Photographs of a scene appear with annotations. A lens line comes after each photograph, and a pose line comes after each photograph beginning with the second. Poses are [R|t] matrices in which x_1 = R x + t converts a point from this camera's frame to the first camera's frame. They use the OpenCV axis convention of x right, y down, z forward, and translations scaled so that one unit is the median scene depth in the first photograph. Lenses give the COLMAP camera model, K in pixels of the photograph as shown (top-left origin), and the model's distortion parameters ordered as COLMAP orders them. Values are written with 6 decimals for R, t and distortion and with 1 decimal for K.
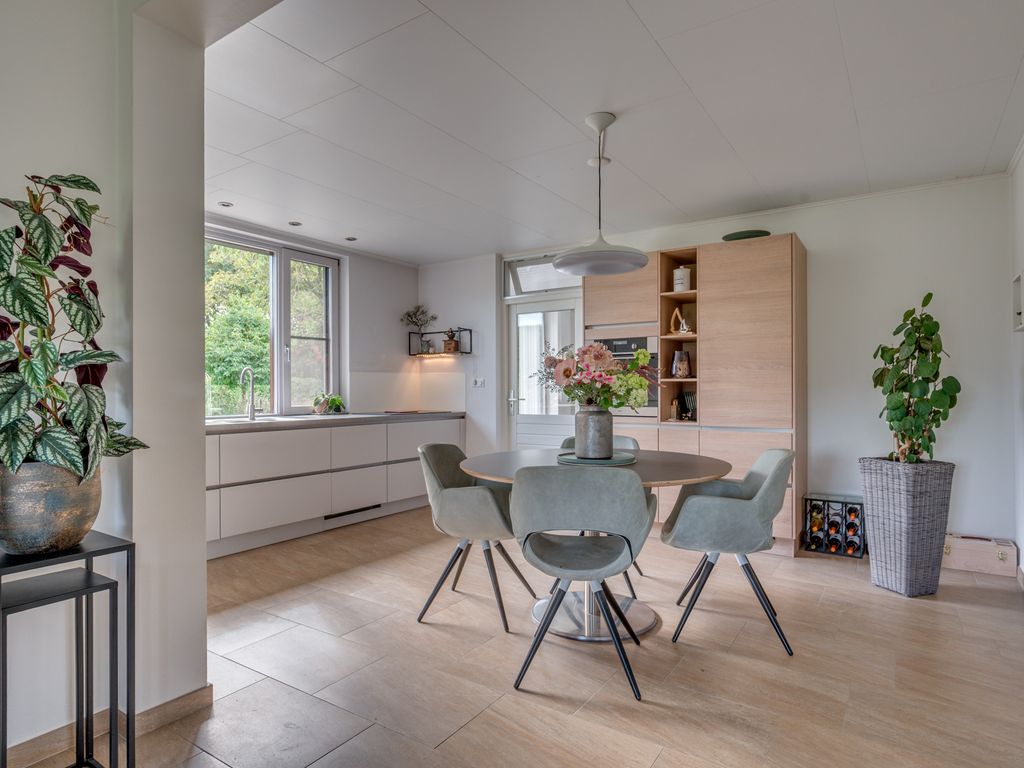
lens RADIAL K [[589.4, 0, 512.9], [0, 589.4, 384.1], [0, 0, 1]] dist [0.008961, 0.000510]
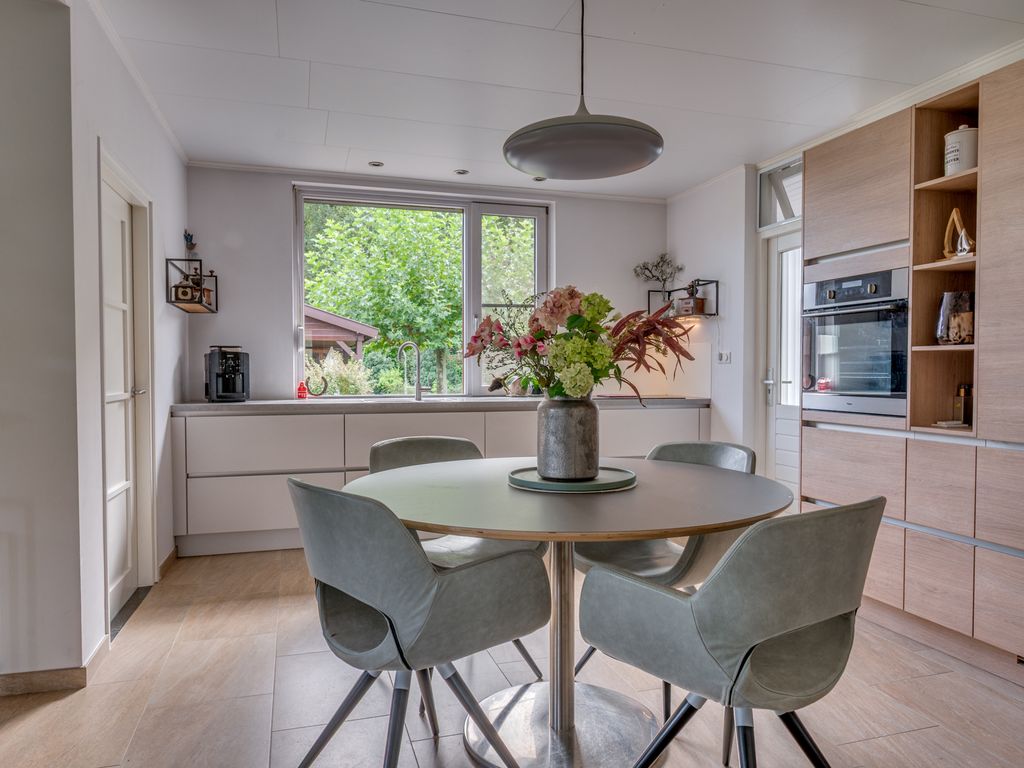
lens RADIAL K [[709.9, 0, 512.8], [0, 709.9, 383.4], [0, 0, 1]] dist [0.004100, -0.004097]
pose [[0.776430, 0.015460, -0.630014, 0.374590], [0.003814, 0.999565, 0.029229, 0.004501], [0.630192, -0.025097, 0.776033, 0.268182]]
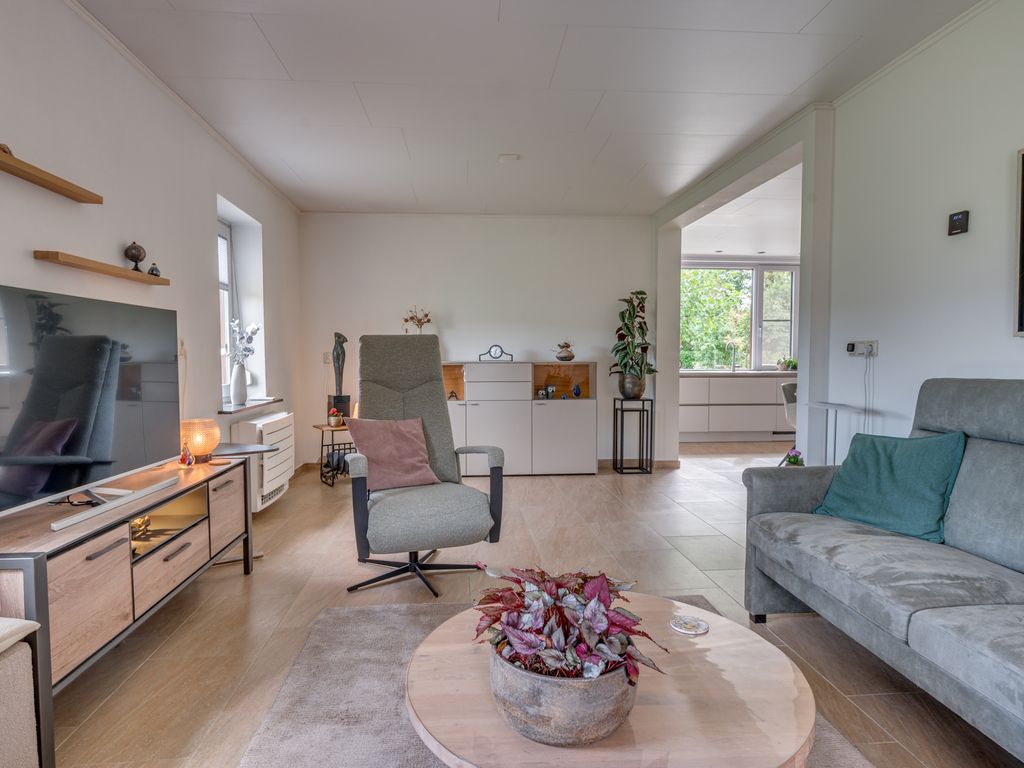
lens RADIAL K [[589.4, 0, 513.0], [0, 589.4, 387.8], [0, 0, 1]] dist [0.008961, 0.000510]
pose [[0.628857, 0.043291, -0.776315, 0.524002], [0.007209, 0.998081, 0.061497, -0.004529], [0.777487, -0.044270, 0.627338, -0.619145]]
